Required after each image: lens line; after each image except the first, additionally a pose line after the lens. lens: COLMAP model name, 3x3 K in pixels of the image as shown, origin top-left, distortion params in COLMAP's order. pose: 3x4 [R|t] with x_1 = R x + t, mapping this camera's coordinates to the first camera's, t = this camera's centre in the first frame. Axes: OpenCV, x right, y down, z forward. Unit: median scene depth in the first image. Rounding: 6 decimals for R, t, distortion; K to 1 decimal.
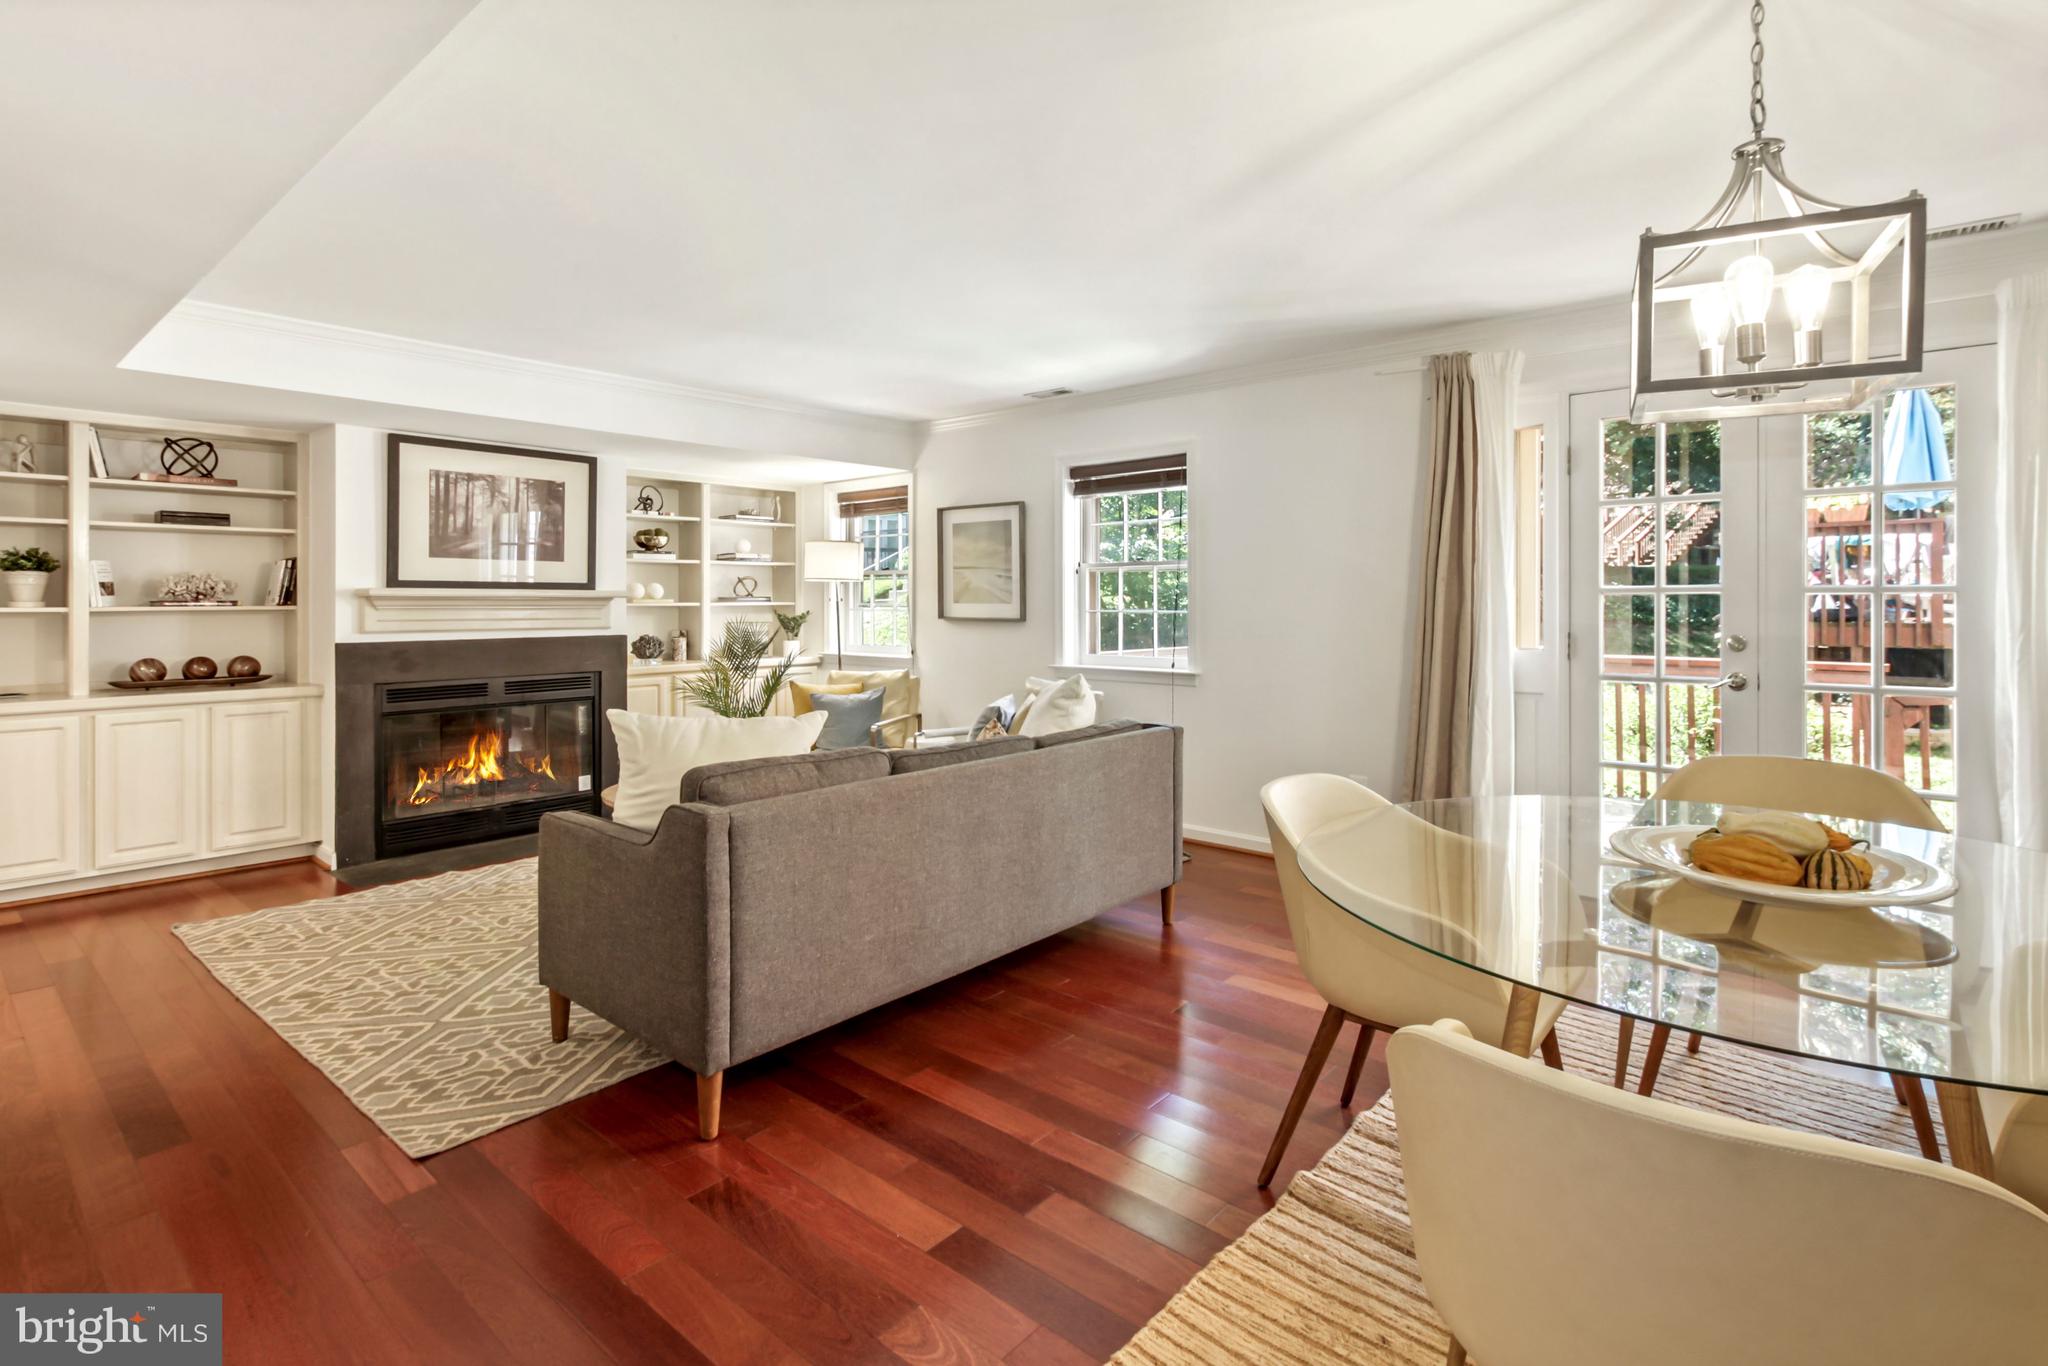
lens RADIAL K [[986.5, 0, 1059.8], [0, 986.5, 585.7], [0, 0, 1]] dist [0.008343, -0.004416]
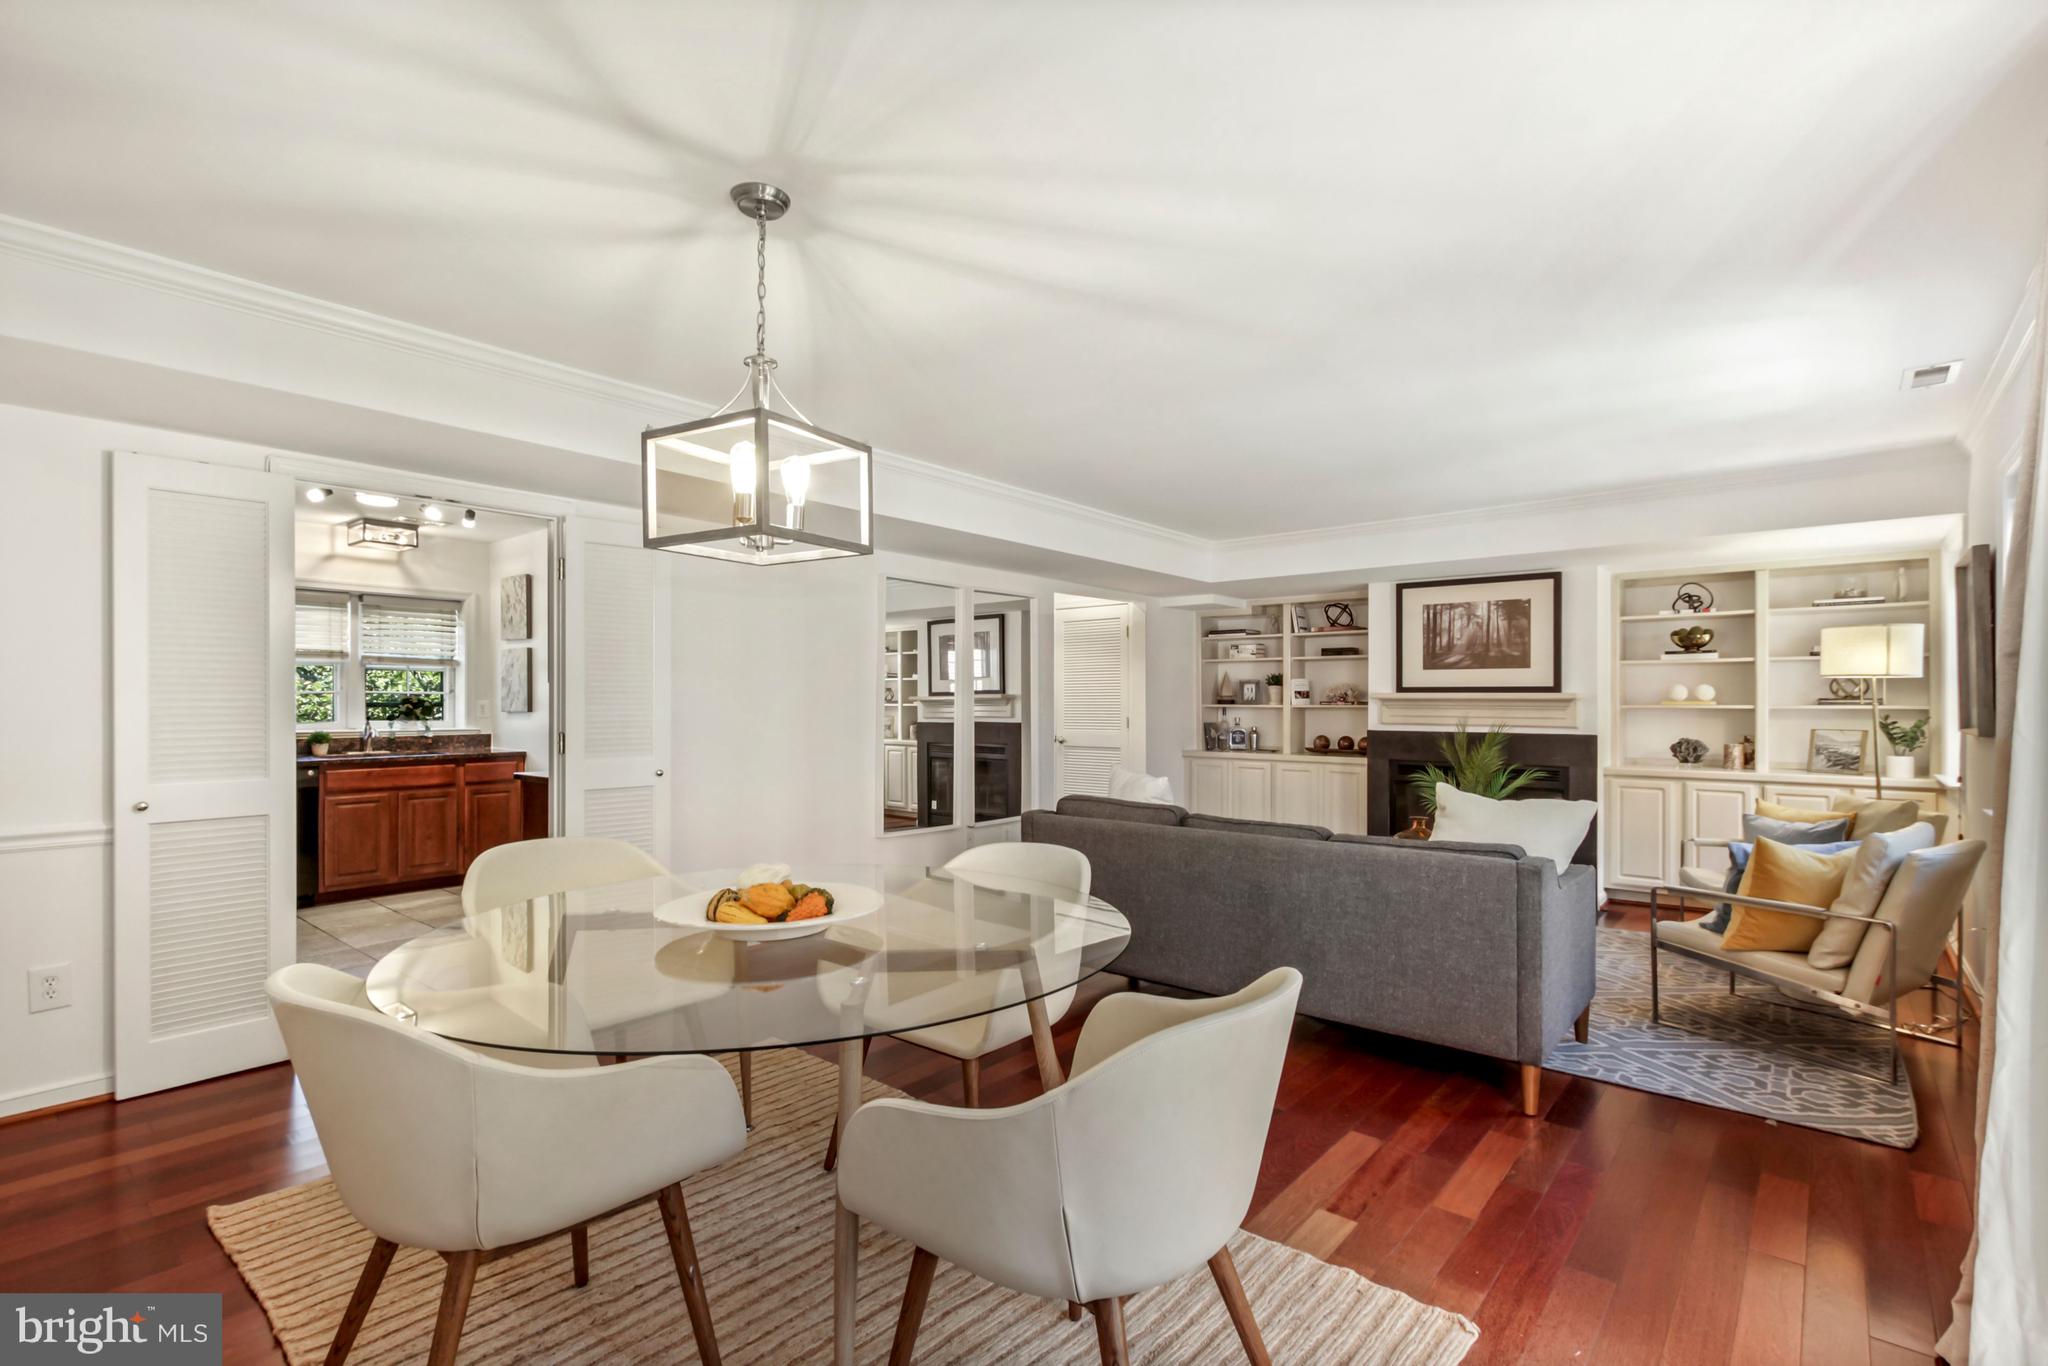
lens RADIAL K [[957.4, 0, 1026.0], [0, 957.4, 698.4], [0, 0, 1]] dist [0.003166, 0.000363]
pose [[-0.007159, -0.001004, -0.999974, 0.717081], [0.012829, 0.999917, -0.001096, 0.005058], [0.999892, -0.012837, -0.007146, 0.490856]]
